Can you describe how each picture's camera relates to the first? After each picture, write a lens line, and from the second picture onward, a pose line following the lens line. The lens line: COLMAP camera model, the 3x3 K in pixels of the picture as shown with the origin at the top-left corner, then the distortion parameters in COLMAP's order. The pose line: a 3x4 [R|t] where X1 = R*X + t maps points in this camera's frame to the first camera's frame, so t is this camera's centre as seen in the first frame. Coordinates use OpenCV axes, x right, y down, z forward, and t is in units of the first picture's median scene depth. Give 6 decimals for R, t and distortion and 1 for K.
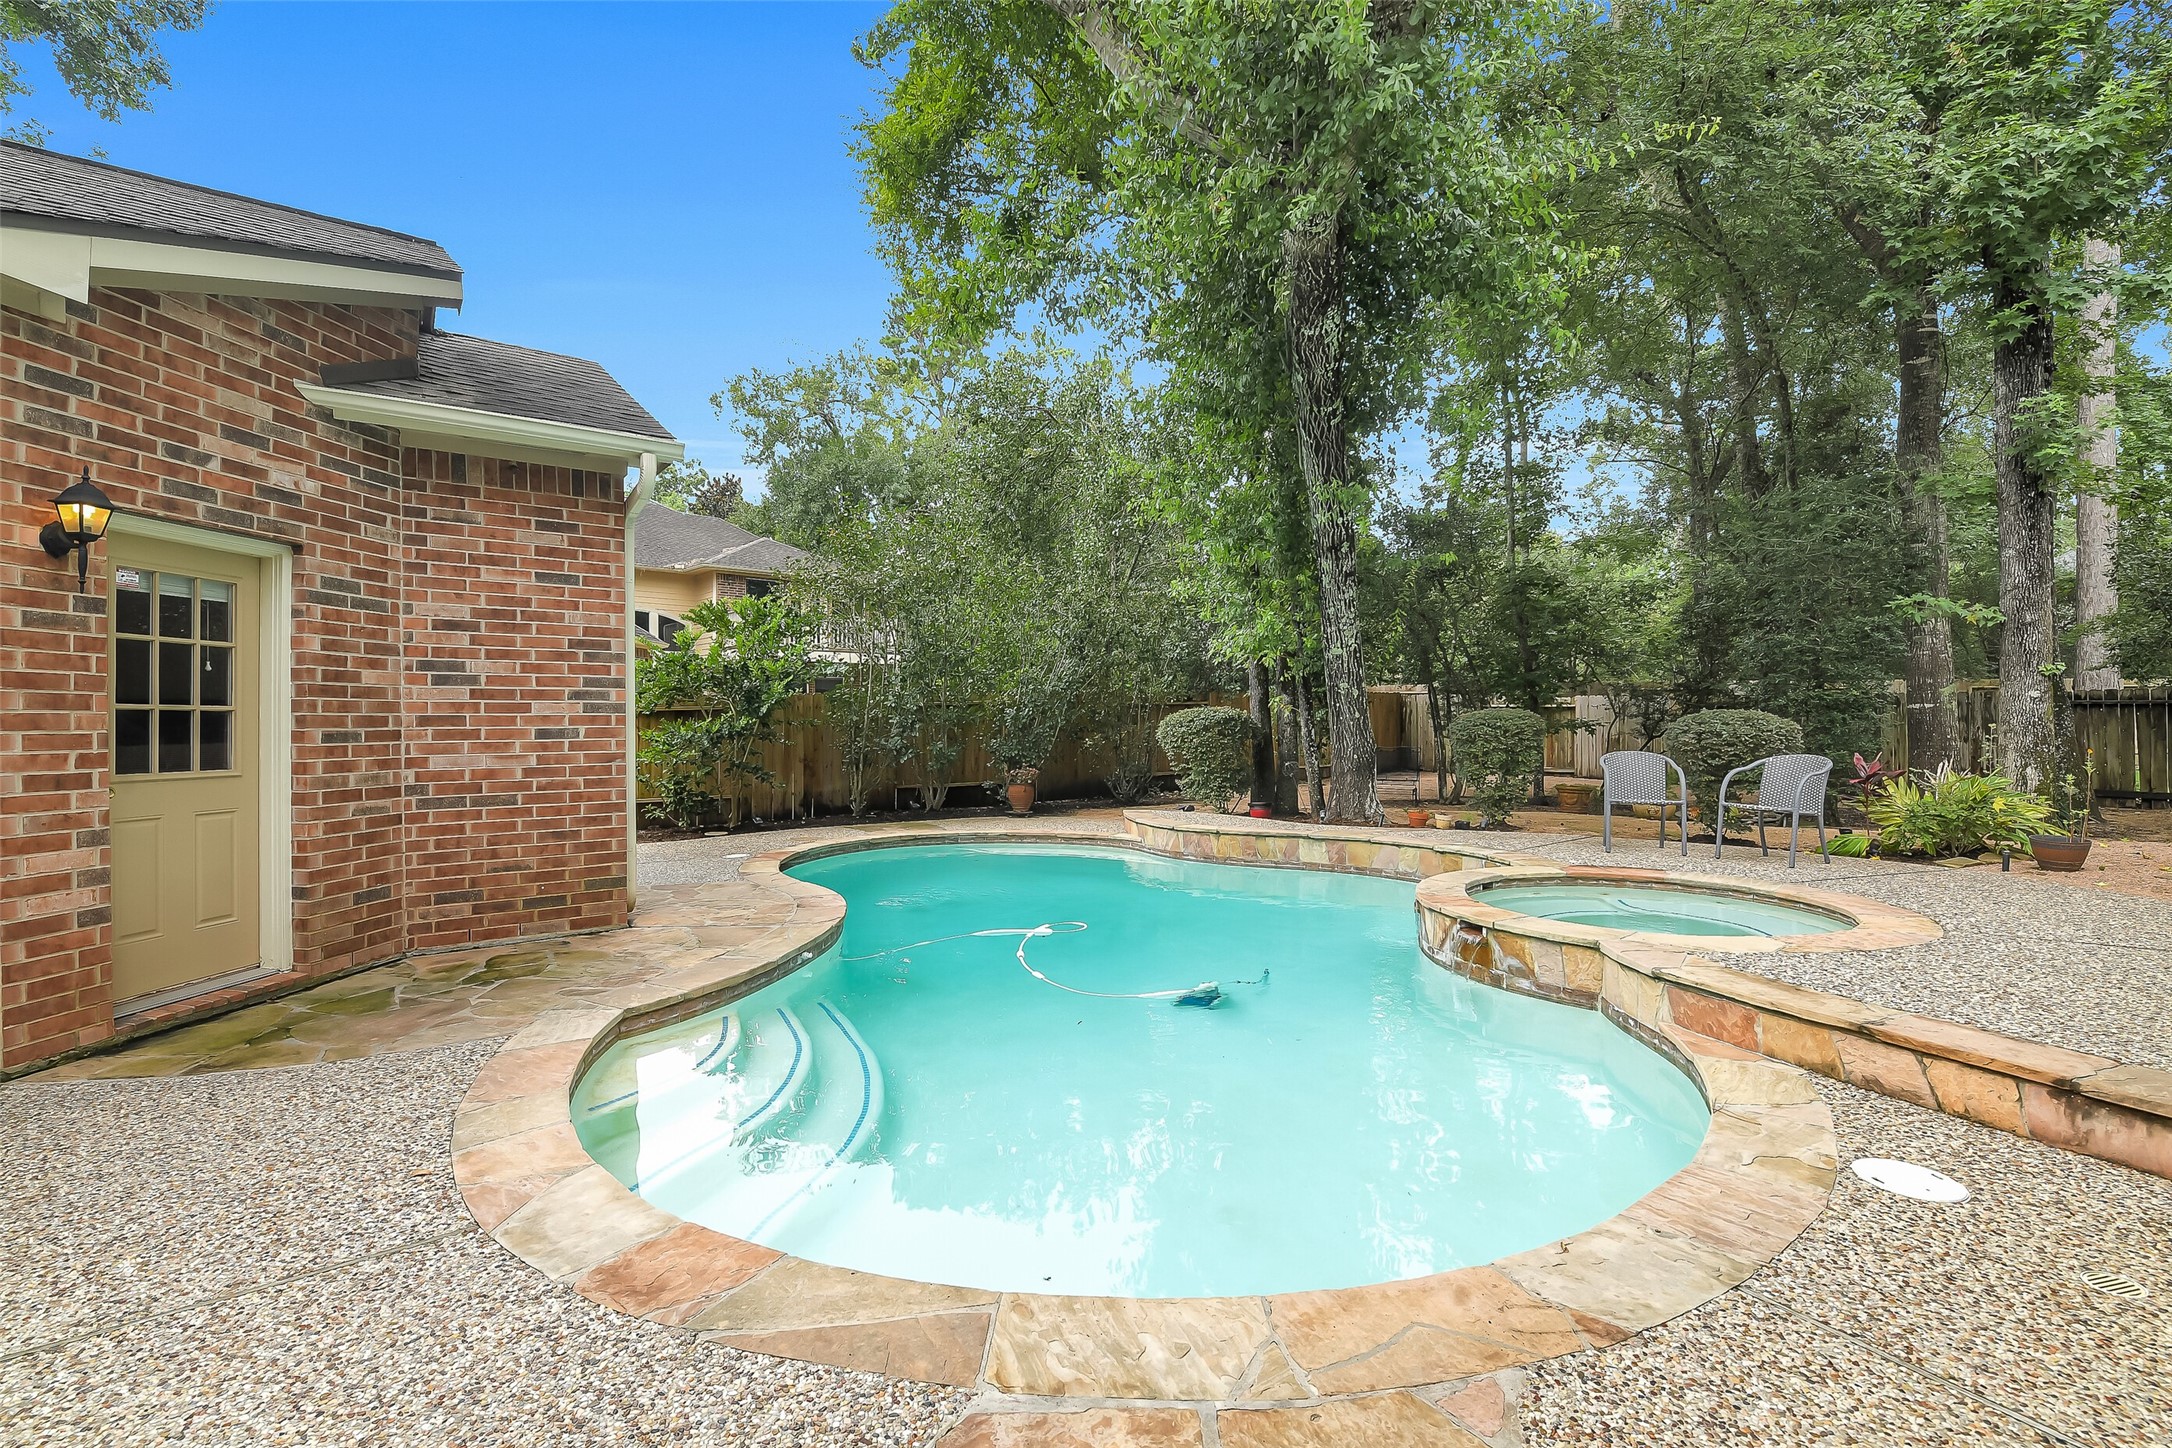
lens RADIAL K [[948.5, 0, 1091.4], [0, 948.5, 726.4], [0, 0, 1]] dist [-0.010023, -0.005344]
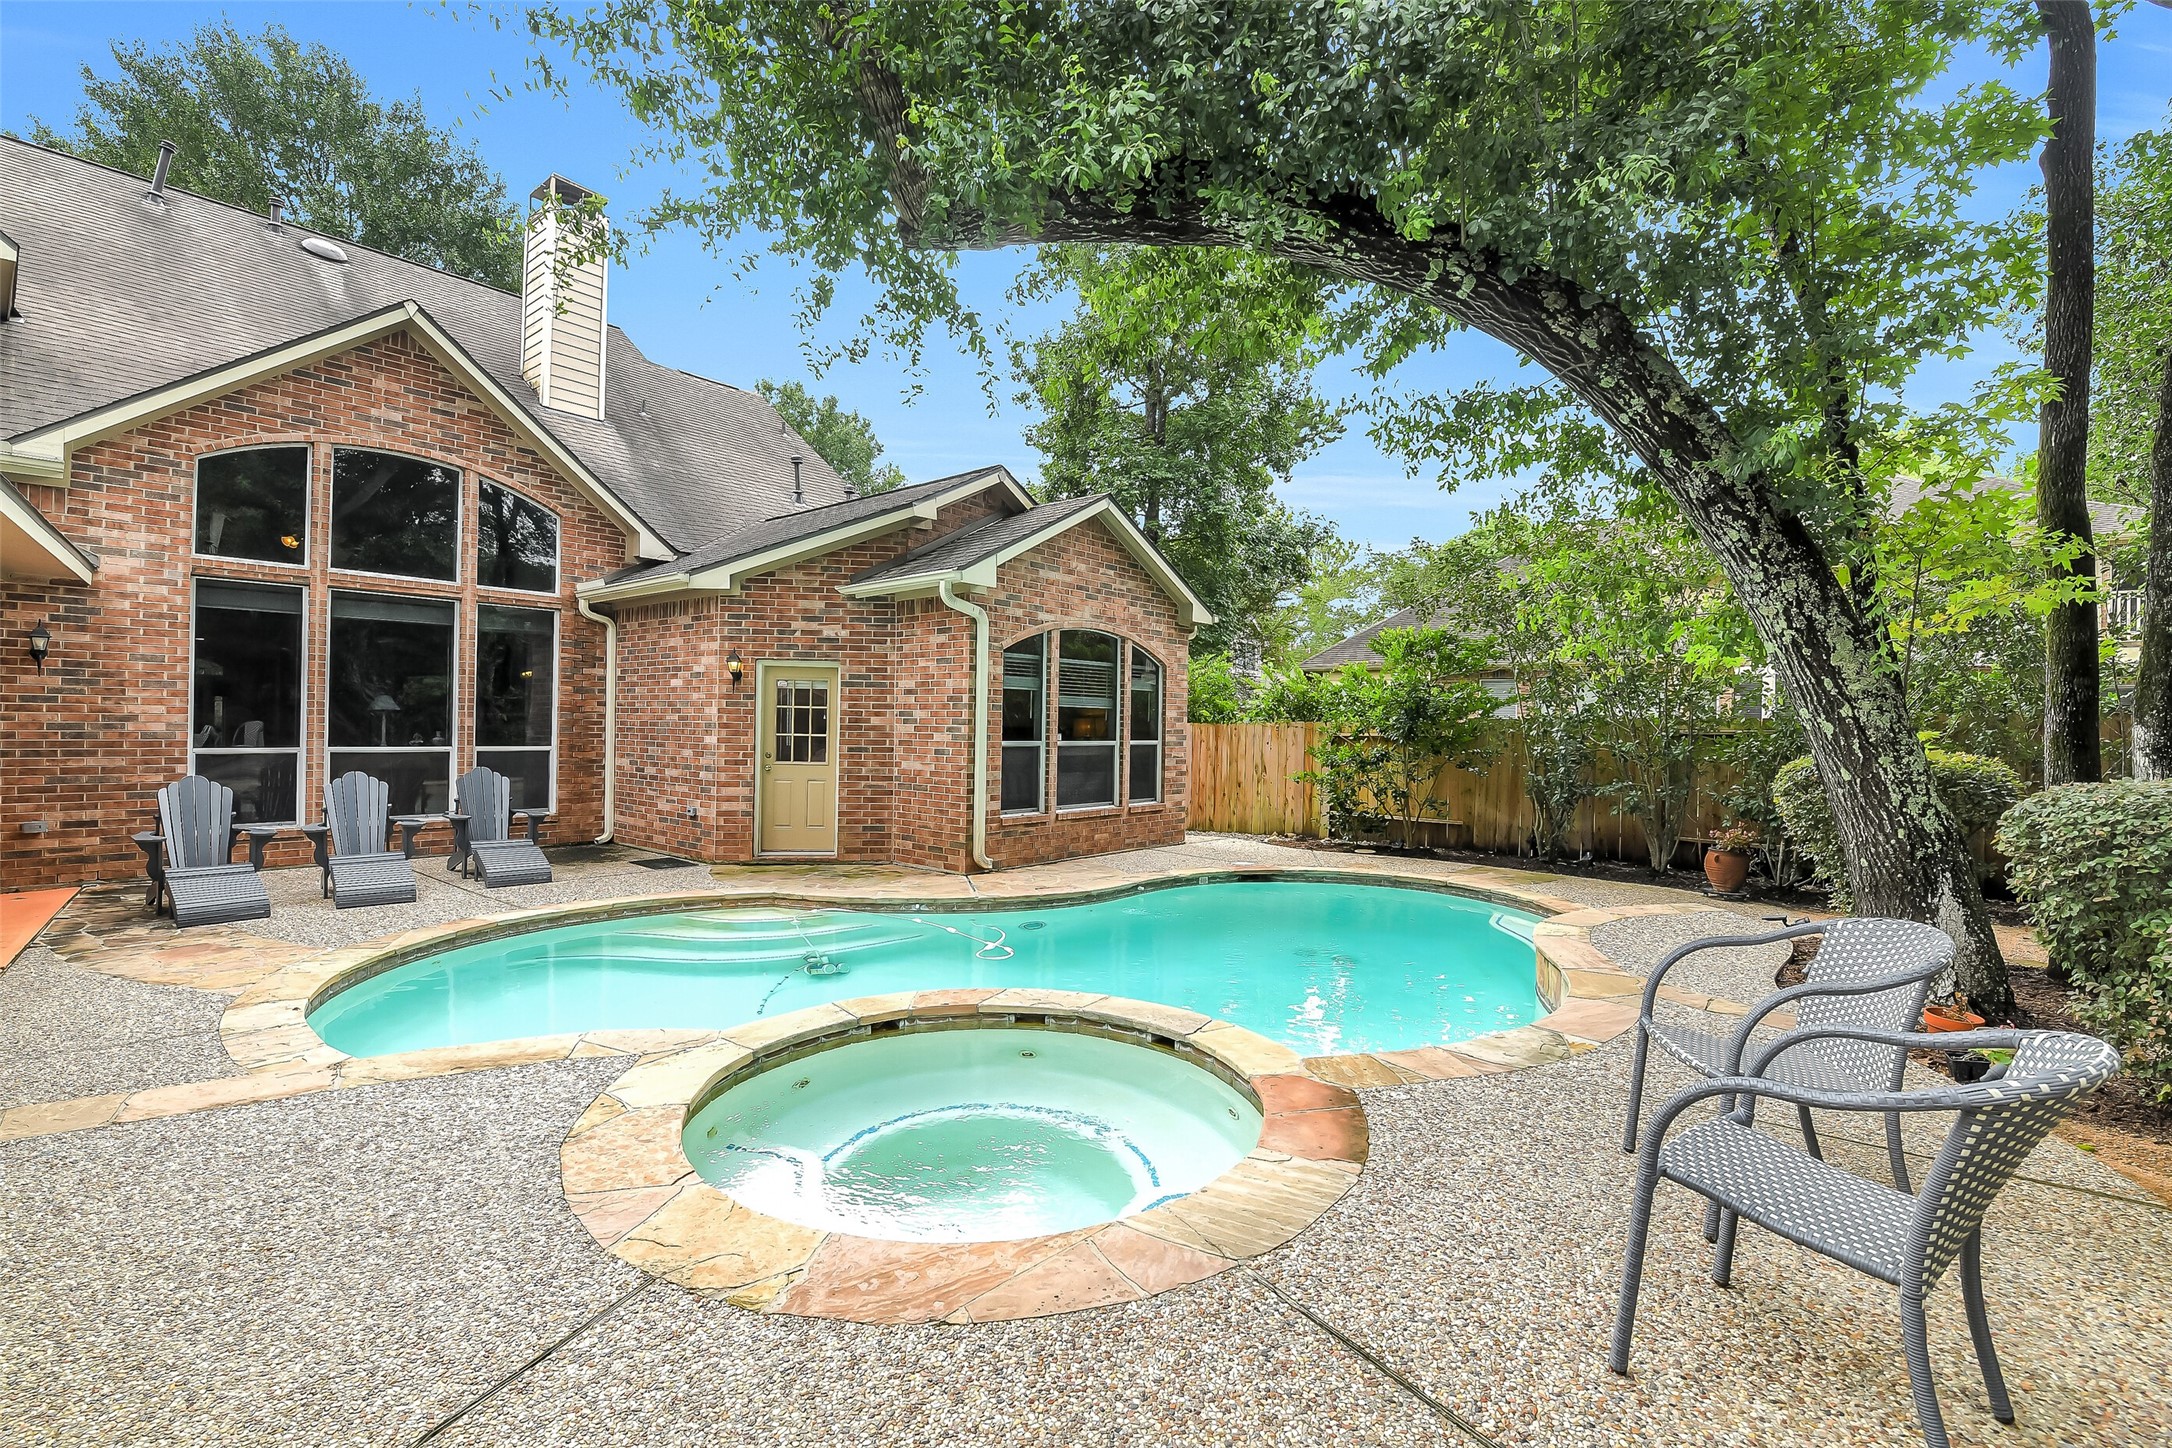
lens RADIAL K [[948.5, 0, 1077.4], [0, 948.5, 723.6], [0, 0, 1]] dist [-0.010023, -0.005344]
pose [[0.191685, 0.005887, -0.981439, 0.990340], [-0.022856, 0.999738, 0.001533, -0.044278], [0.981190, 0.022138, 0.191769, 0.781335]]
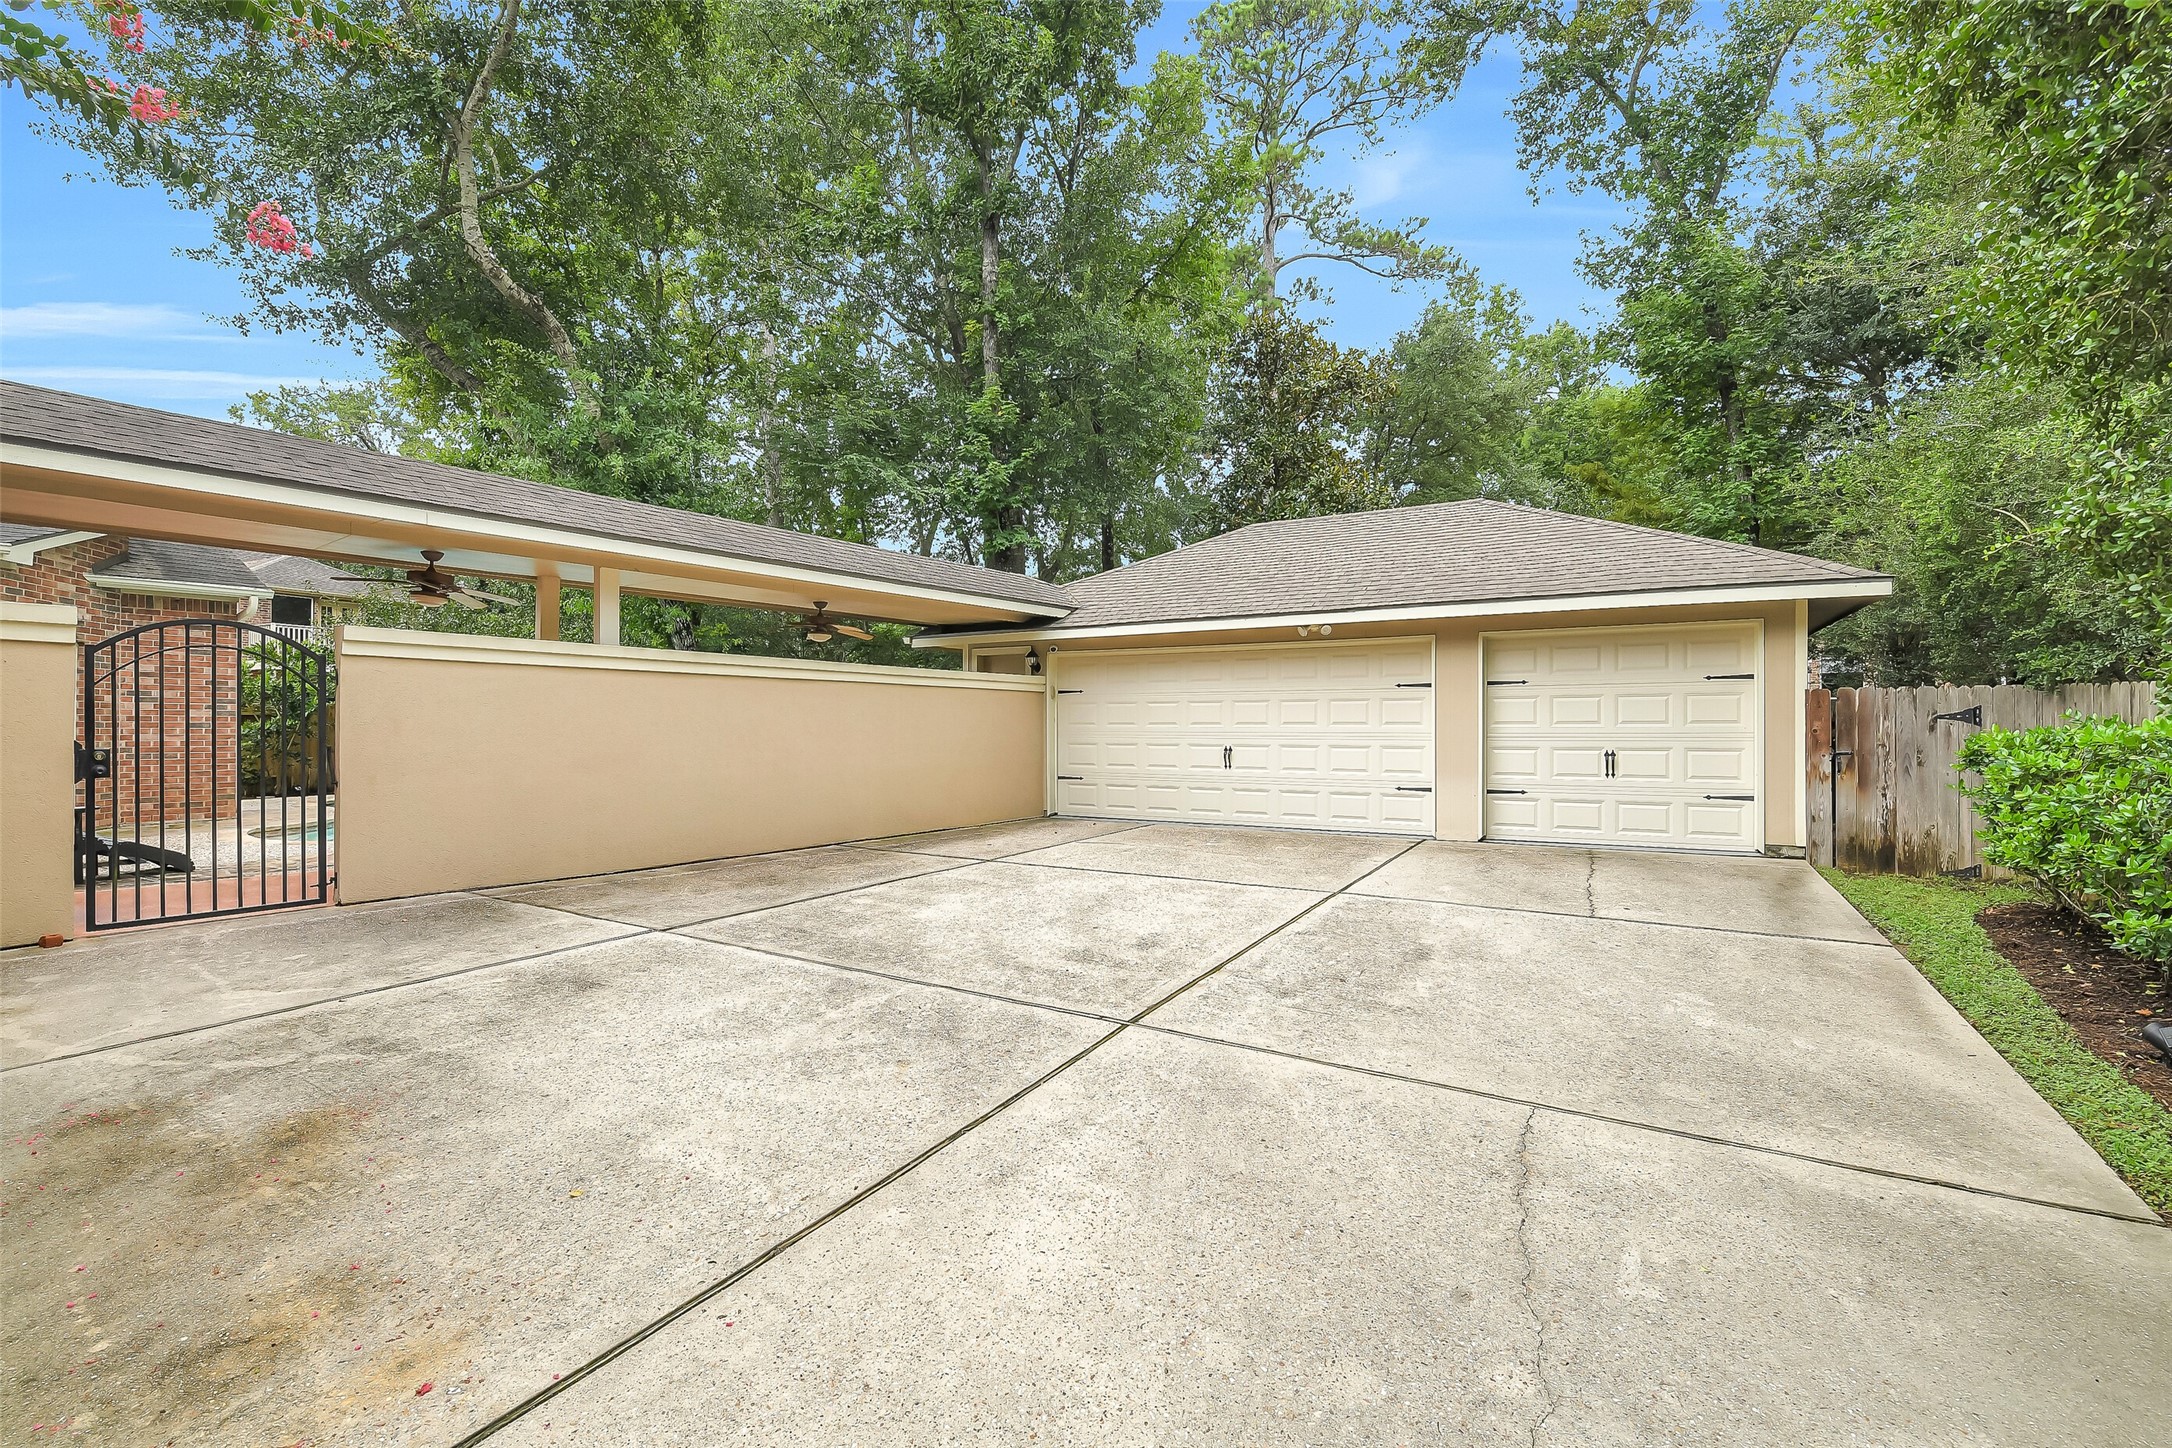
lens RADIAL K [[948.5, 0, 1068.0], [0, 948.5, 724.2], [0, 0, 1]] dist [-0.010023, -0.005344]
pose [[0.932786, 0.006417, 0.360375, 0.423719], [-0.001578, 0.999905, -0.013720, 0.026350], [-0.360428, 0.012230, 0.932707, -1.421129]]
